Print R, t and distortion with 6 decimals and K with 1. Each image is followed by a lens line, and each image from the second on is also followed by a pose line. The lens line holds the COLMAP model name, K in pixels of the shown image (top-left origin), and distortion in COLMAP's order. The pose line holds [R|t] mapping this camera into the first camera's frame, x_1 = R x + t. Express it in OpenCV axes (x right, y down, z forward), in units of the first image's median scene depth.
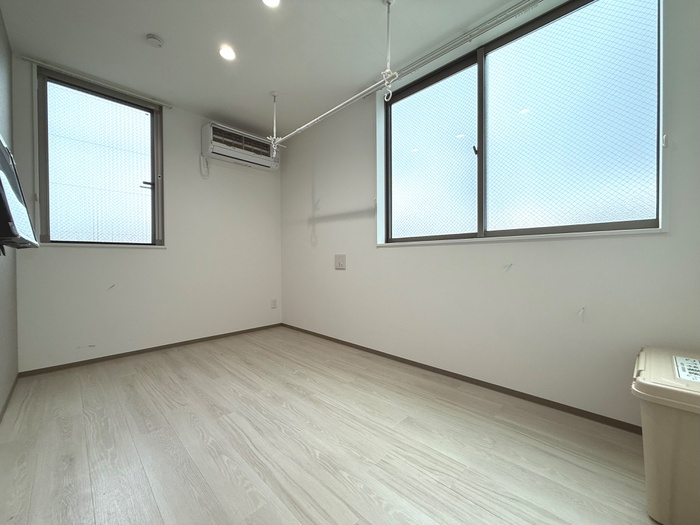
lens RADIAL K [[278.7, 0, 348.1], [0, 278.7, 262.8], [0, 0, 1]] dist [0.000292, -0.000893]
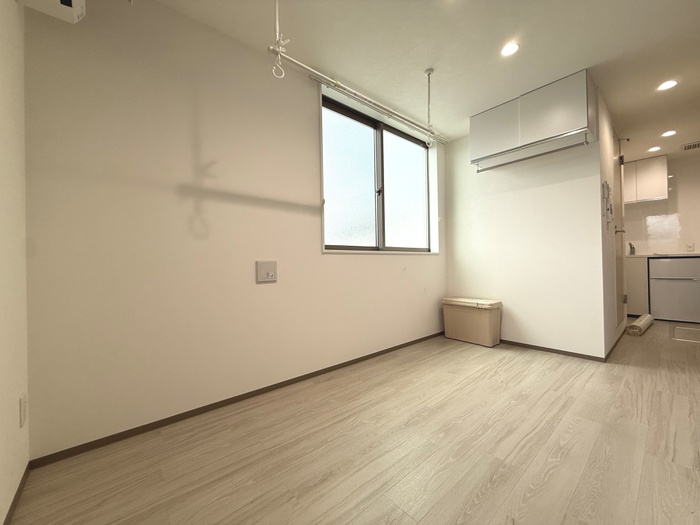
lens RADIAL K [[278.7, 0, 347.8], [0, 278.7, 263.9], [0, 0, 1]] dist [0.000292, -0.000893]
pose [[0.081577, 0.005404, 0.996652, -1.012806], [0.027465, 0.999593, -0.007668, -0.015654], [-0.996289, 0.027999, 0.081395, 1.089710]]
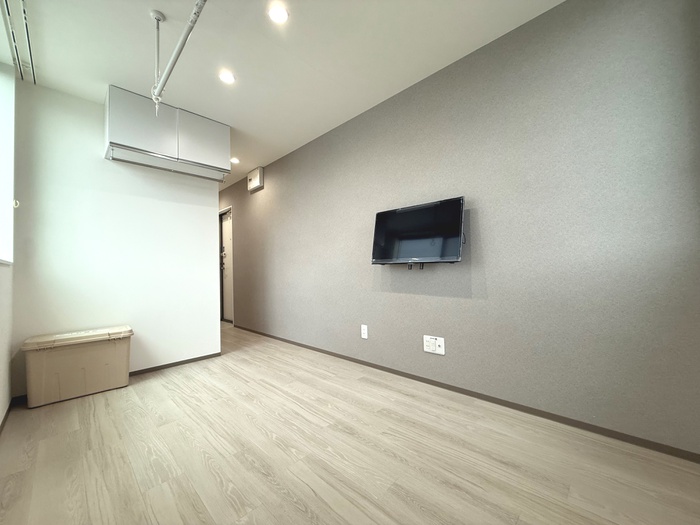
lens RADIAL K [[278.7, 0, 349.4], [0, 278.7, 262.8], [0, 0, 1]] dist [0.000292, -0.000893]
pose [[-0.999503, 0.029950, -0.009864, -0.412752], [0.030092, 0.999441, -0.014561, -0.032650], [0.009423, -0.014850, -0.999845, 1.643872]]
